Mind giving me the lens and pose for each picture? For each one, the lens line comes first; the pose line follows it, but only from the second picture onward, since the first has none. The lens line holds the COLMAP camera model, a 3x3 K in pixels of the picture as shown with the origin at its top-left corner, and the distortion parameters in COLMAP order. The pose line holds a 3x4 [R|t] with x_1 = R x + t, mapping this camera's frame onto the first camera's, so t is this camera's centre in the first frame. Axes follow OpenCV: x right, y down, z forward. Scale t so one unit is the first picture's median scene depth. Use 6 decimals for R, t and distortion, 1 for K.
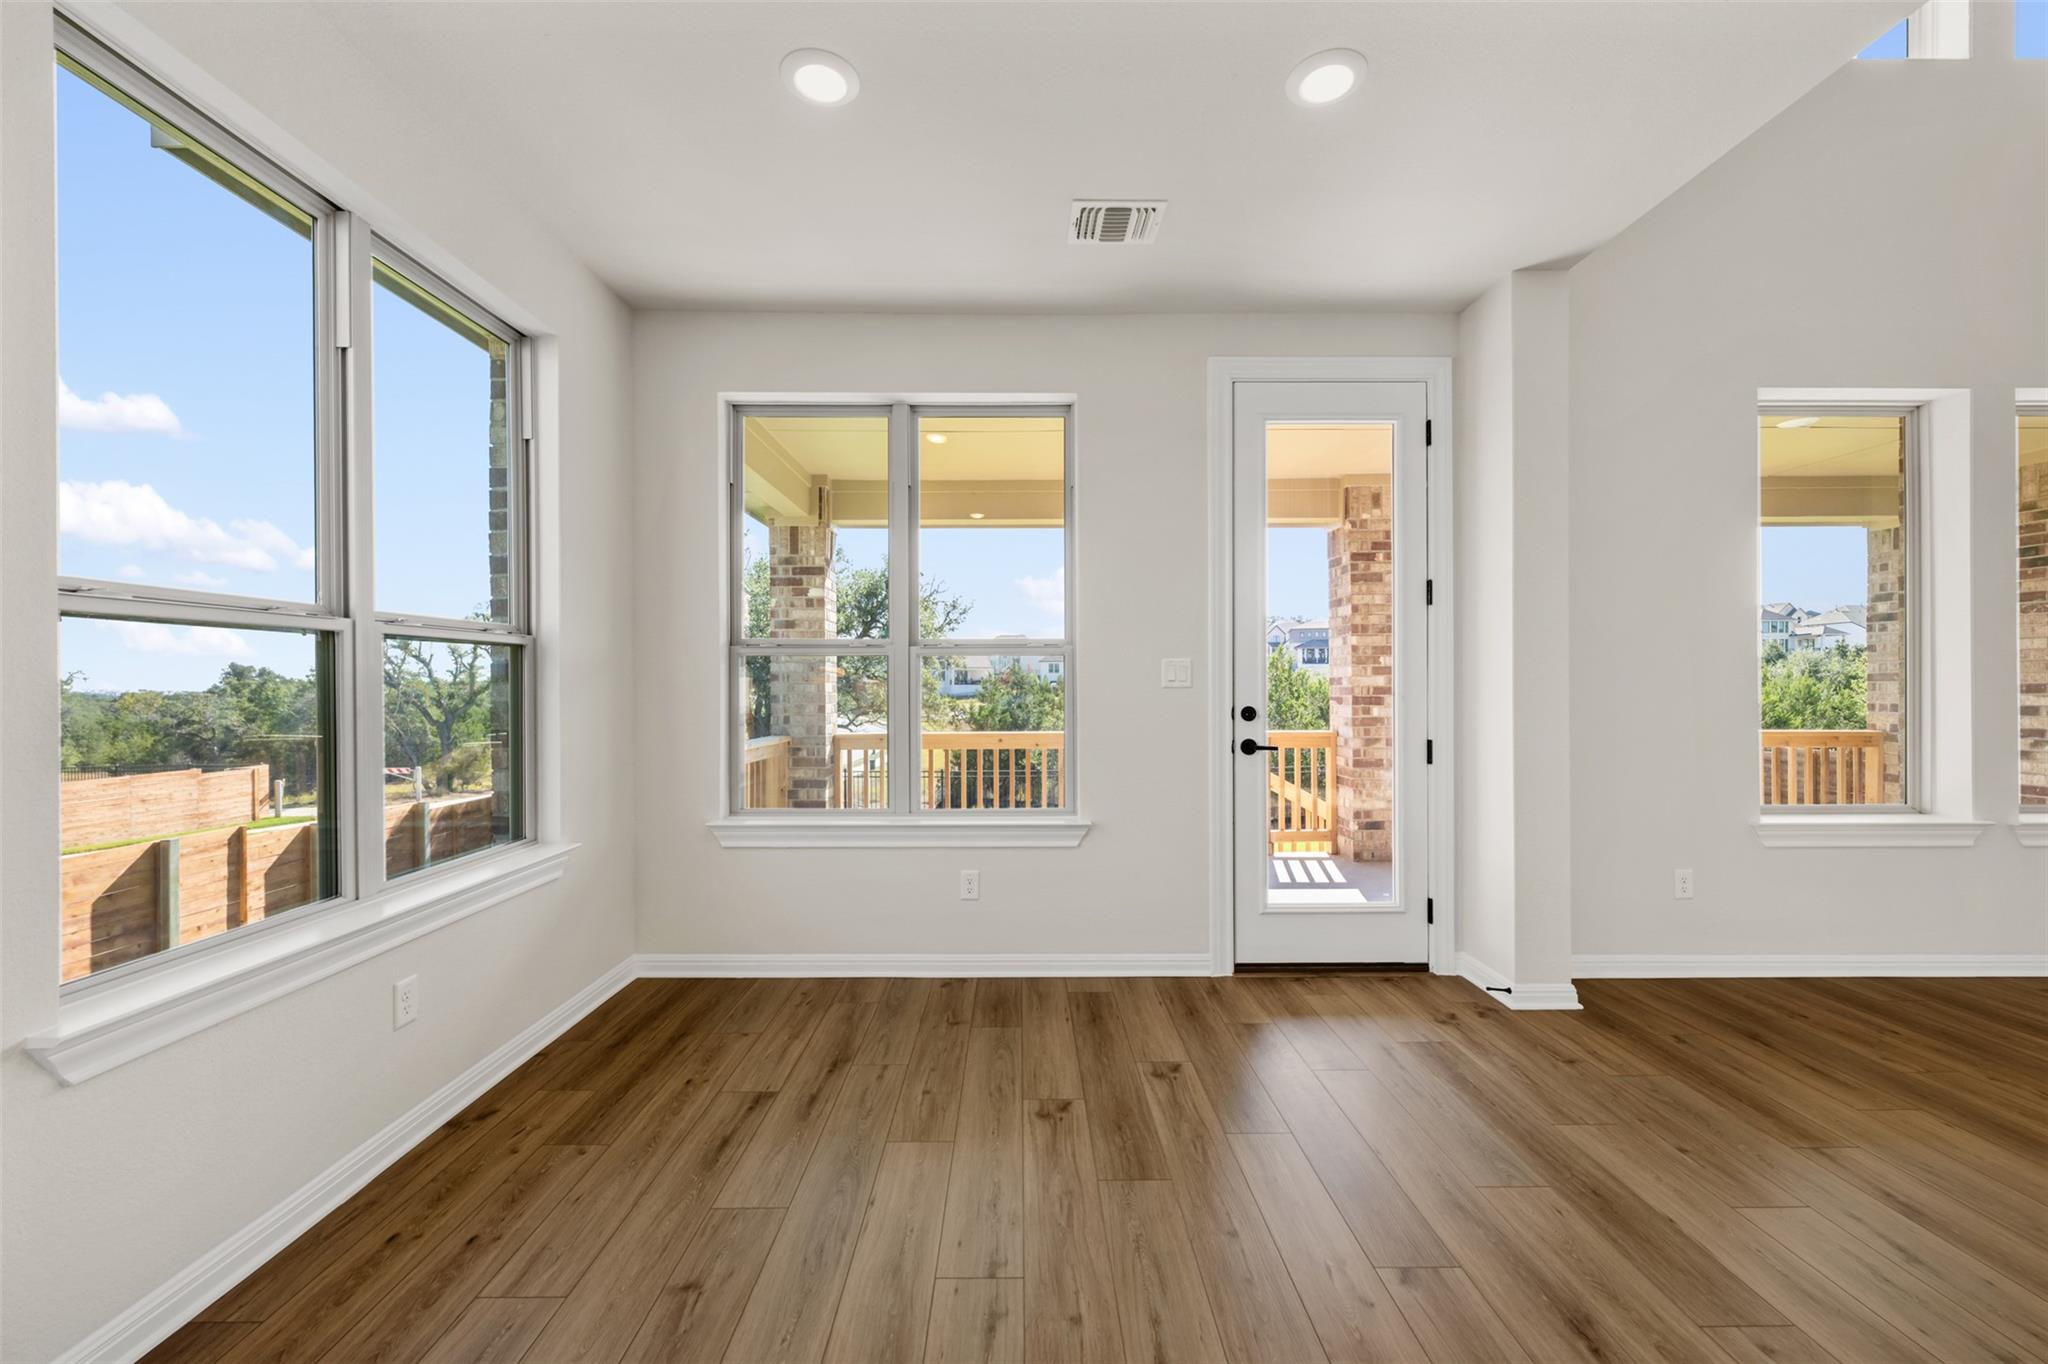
lens RADIAL K [[813.1, 0, 1032.6], [0, 813.1, 680.7], [0, 0, 1]] dist [-0.002734, 0.000431]
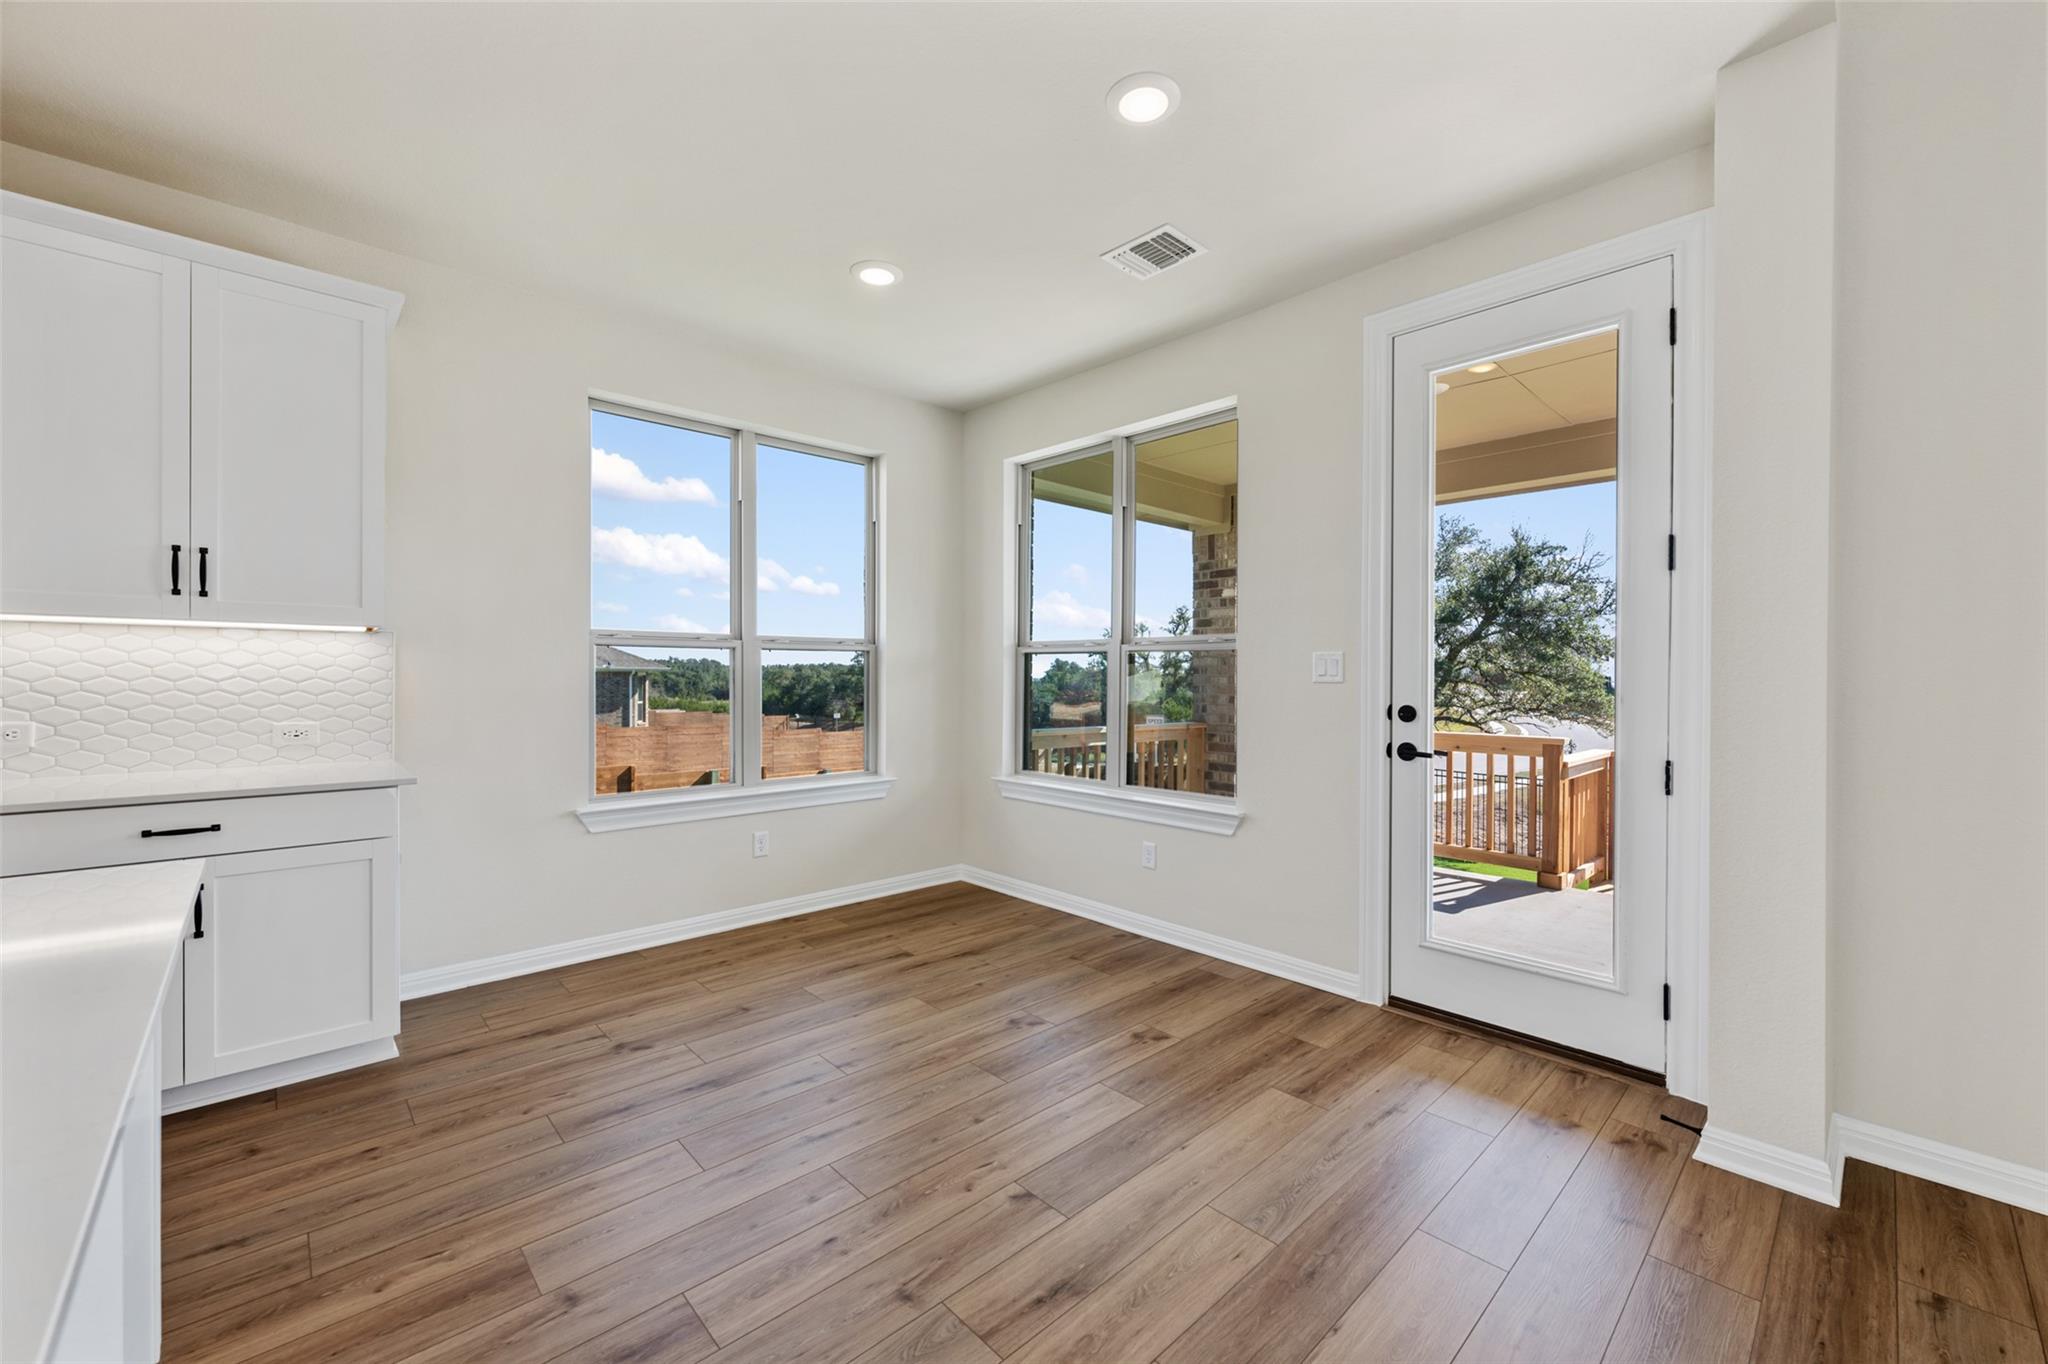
lens RADIAL K [[813.1, 0, 1027.8], [0, 813.1, 672.2], [0, 0, 1]] dist [-0.002734, 0.000431]
pose [[0.679663, 0.002529, -0.733520, 0.690087], [-0.003583, 0.999994, 0.000128, -0.001834], [0.733516, 0.002541, 0.679668, 0.120979]]
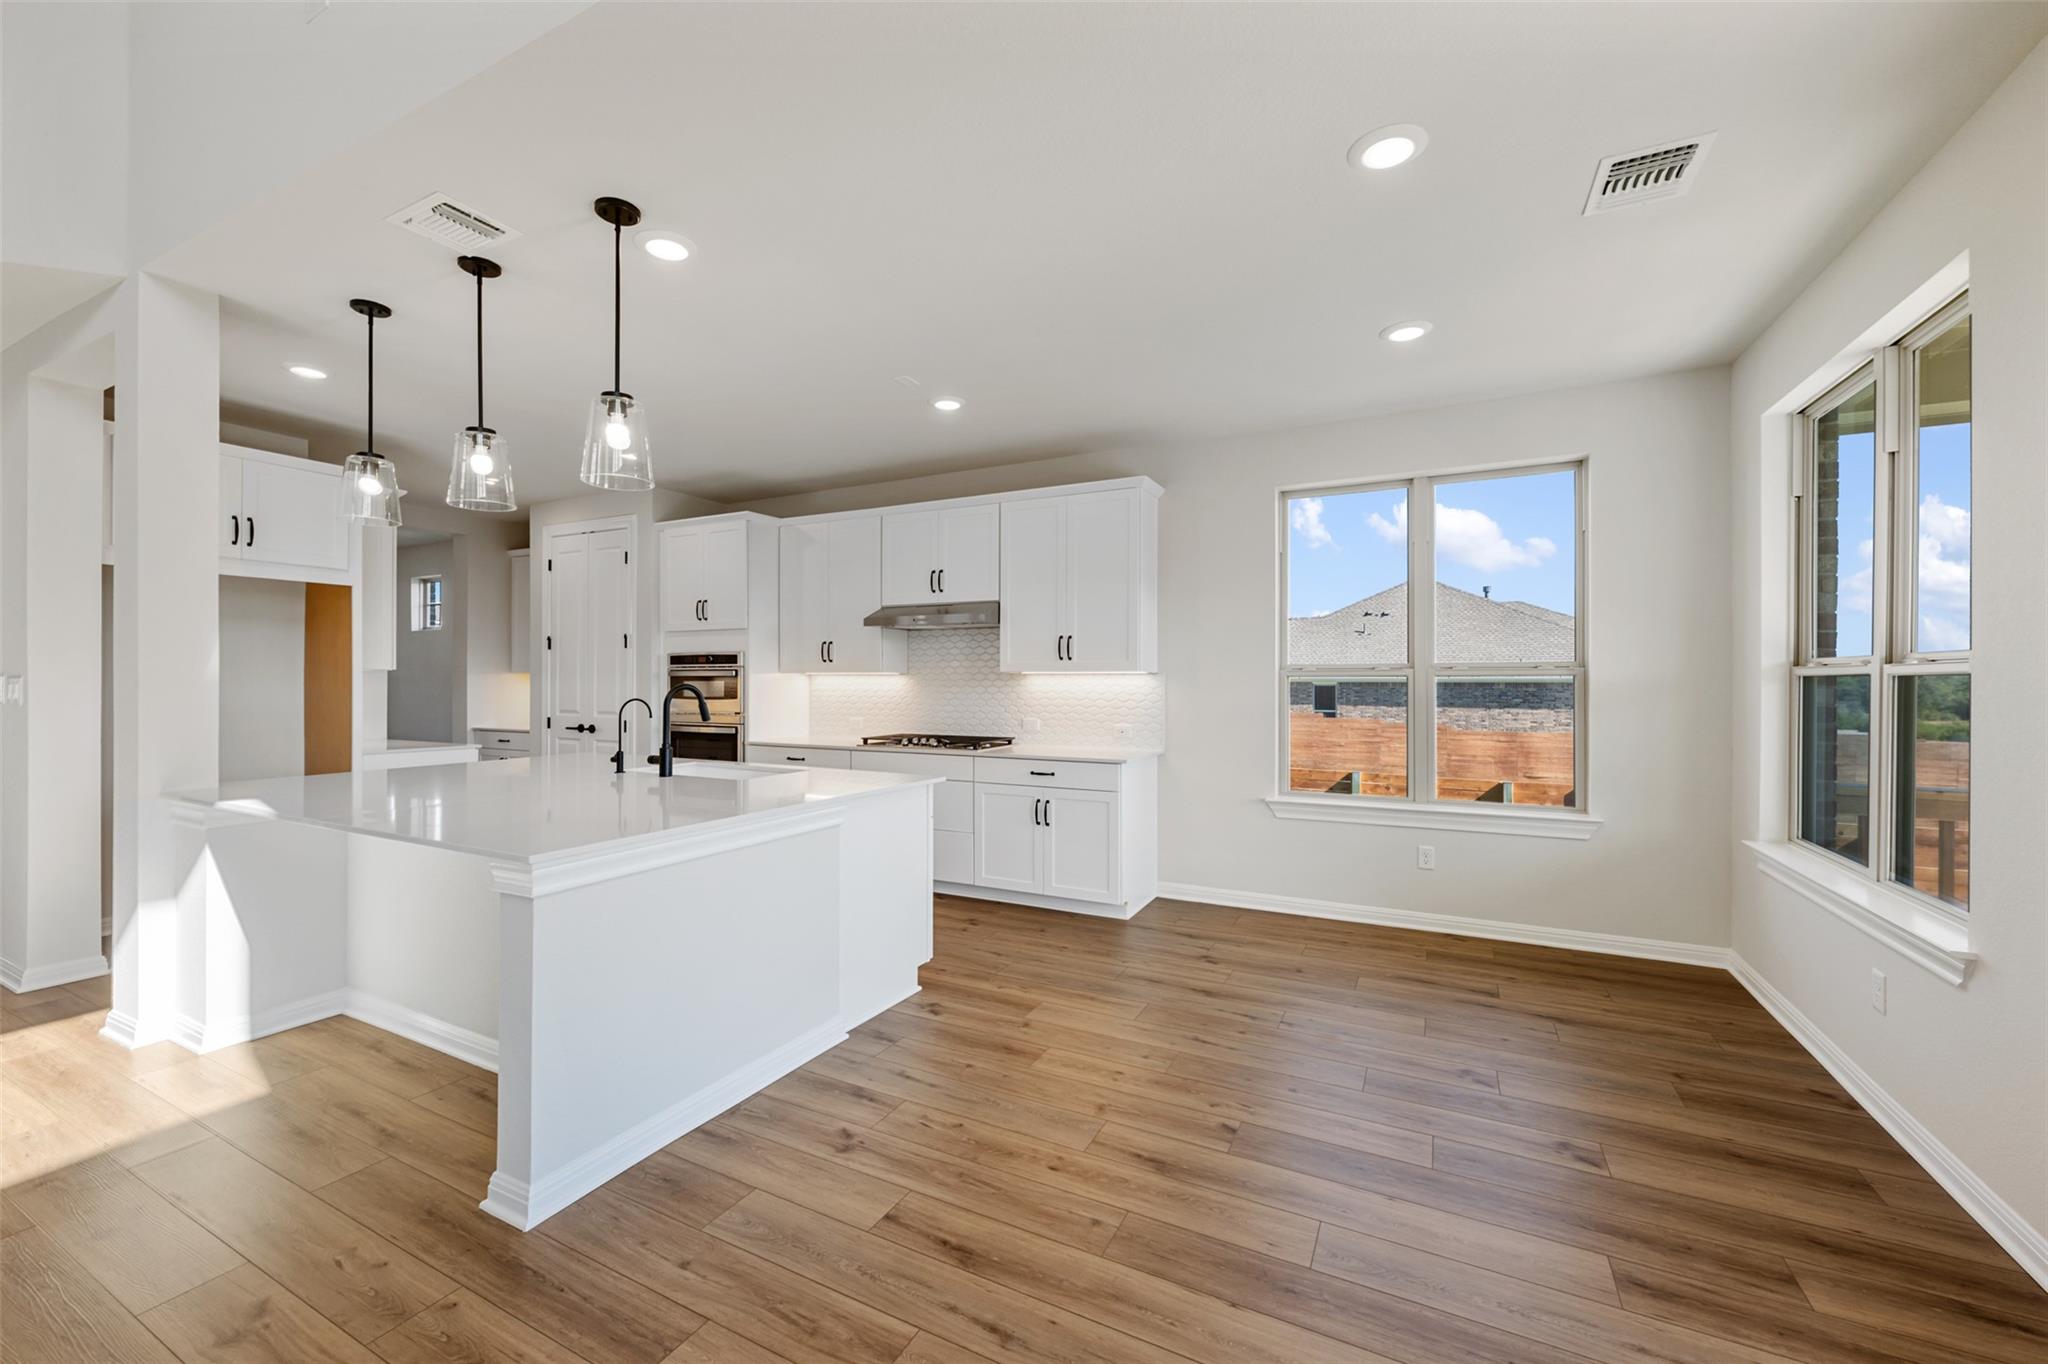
lens RADIAL K [[813.1, 0, 1018.8], [0, 813.1, 679.5], [0, 0, 1]] dist [-0.002734, 0.000431]
pose [[-0.465393, -0.000622, -0.885104, 1.011118], [0.001020, 0.999999, -0.001239, -0.031499], [0.885104, -0.001480, -0.465392, 0.711343]]
